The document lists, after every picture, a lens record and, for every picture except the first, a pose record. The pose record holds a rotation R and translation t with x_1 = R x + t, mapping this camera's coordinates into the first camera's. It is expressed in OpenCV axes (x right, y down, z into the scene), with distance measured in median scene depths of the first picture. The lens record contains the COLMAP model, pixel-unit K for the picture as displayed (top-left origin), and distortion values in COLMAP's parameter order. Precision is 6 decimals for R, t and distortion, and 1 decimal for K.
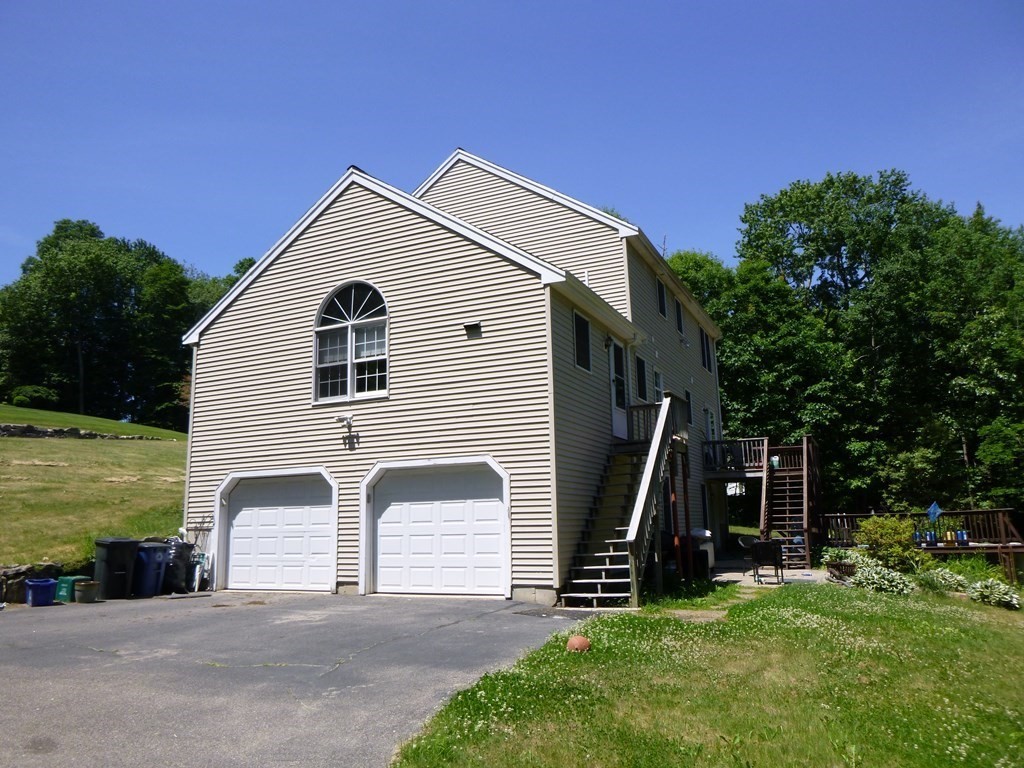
lens RADIAL K [[755.8, 0, 512.0], [0, 755.8, 384.0], [0, 0, 1]] dist [-0.006819, -0.001999]
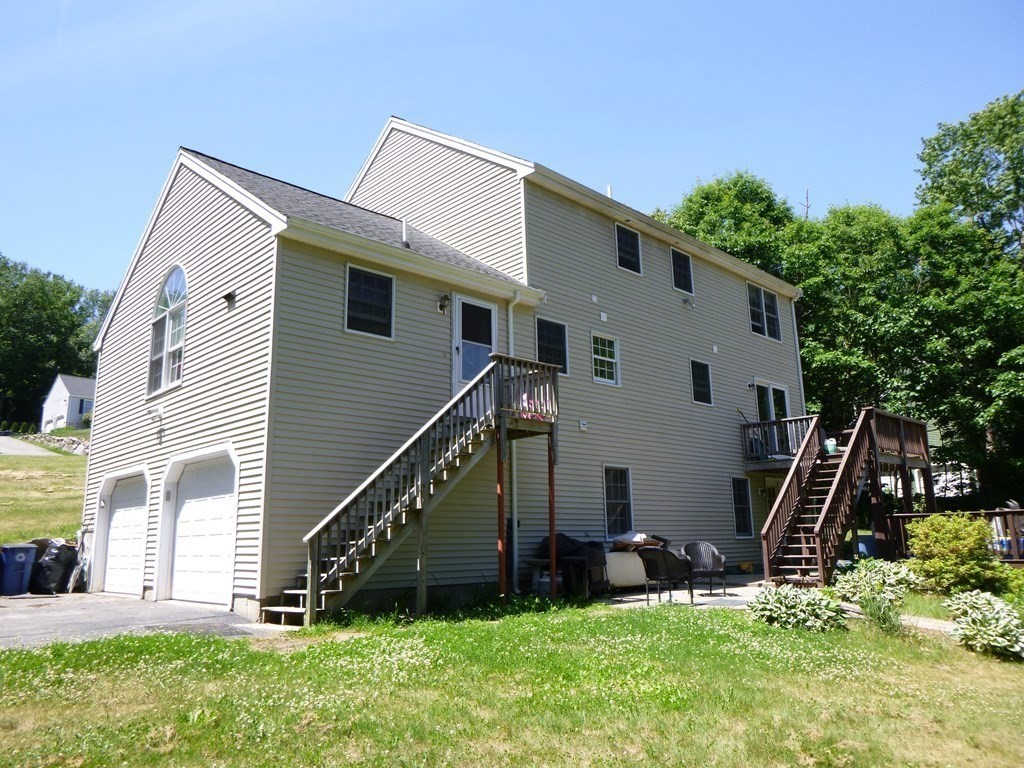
lens RADIAL K [[761.3, 0, 506.2], [0, 761.3, 378.9], [0, 0, 1]] dist [-0.028896, -0.001711]
pose [[0.934742, -0.073578, -0.347625, 0.384336], [0.065833, 0.997249, -0.034058, 0.049498], [0.349174, 0.008951, 0.937015, 0.204799]]
